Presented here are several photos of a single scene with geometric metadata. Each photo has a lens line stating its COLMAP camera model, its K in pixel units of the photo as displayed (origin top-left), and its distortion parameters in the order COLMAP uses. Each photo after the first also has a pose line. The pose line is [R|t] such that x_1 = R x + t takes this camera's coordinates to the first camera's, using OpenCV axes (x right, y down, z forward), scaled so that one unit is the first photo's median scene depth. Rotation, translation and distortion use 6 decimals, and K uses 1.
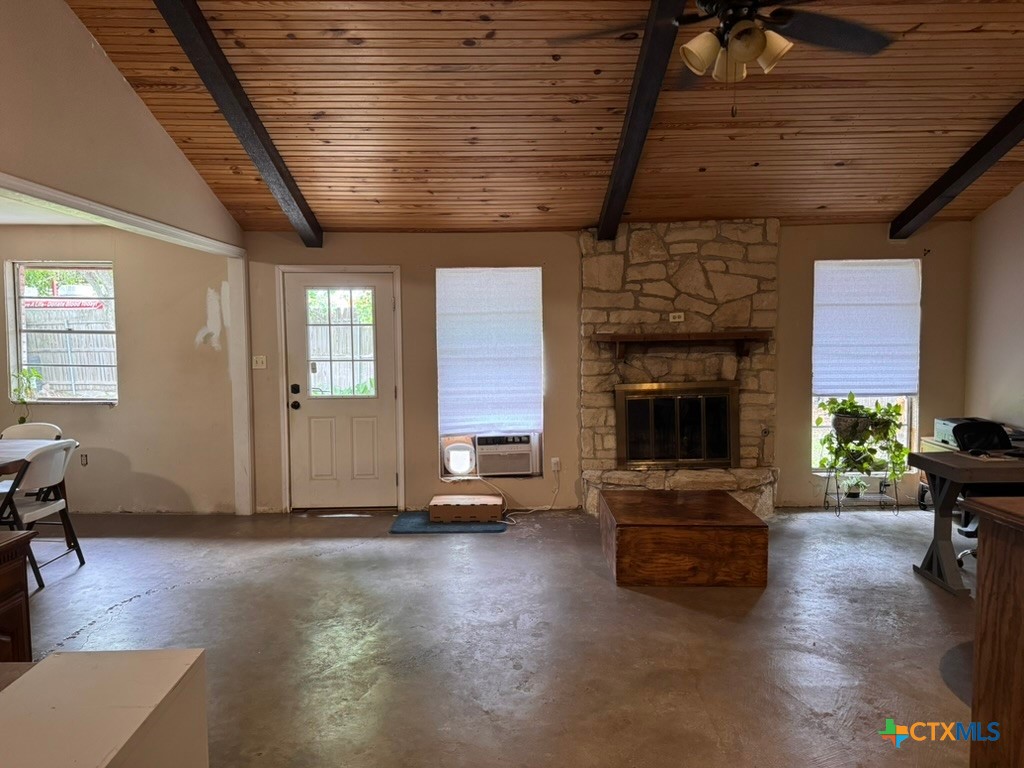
lens RADIAL K [[717.0, 0, 510.8], [0, 717.0, 386.9], [0, 0, 1]] dist [0.046959, -0.052710]
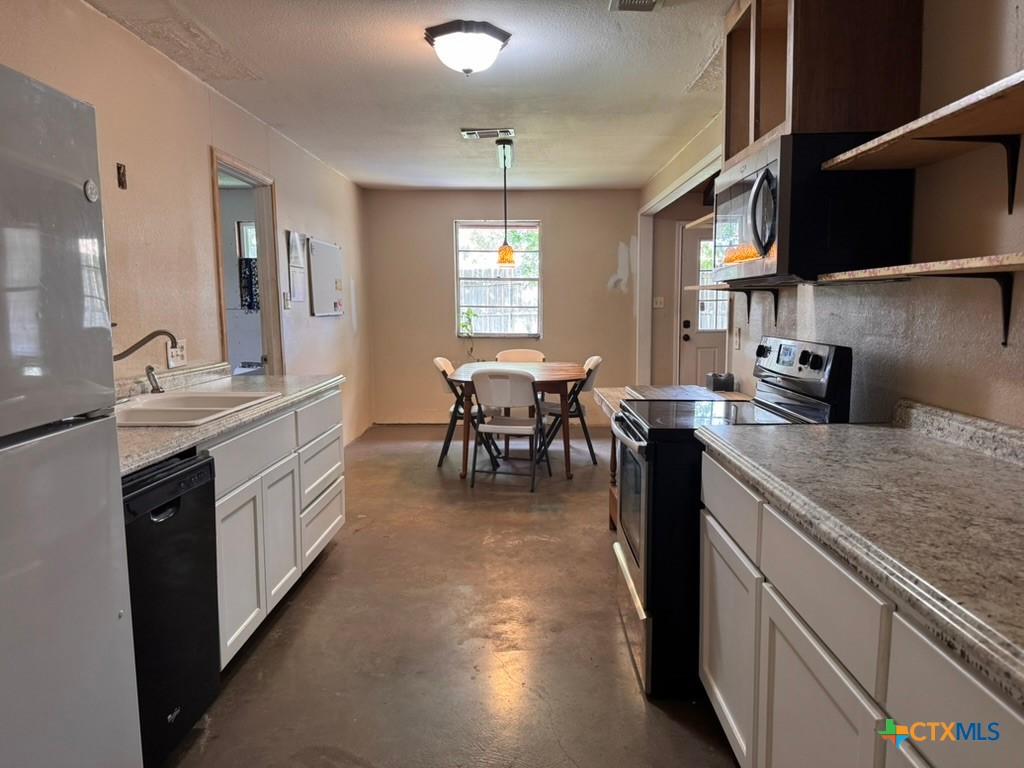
lens RADIAL K [[717.0, 0, 509.8], [0, 717.0, 385.0], [0, 0, 1]] dist [0.046959, -0.052710]
pose [[0.999637, -0.003023, -0.026760, -0.568558], [0.004163, 0.999081, 0.042655, 0.052881], [0.026606, -0.042751, 0.998731, -0.233637]]
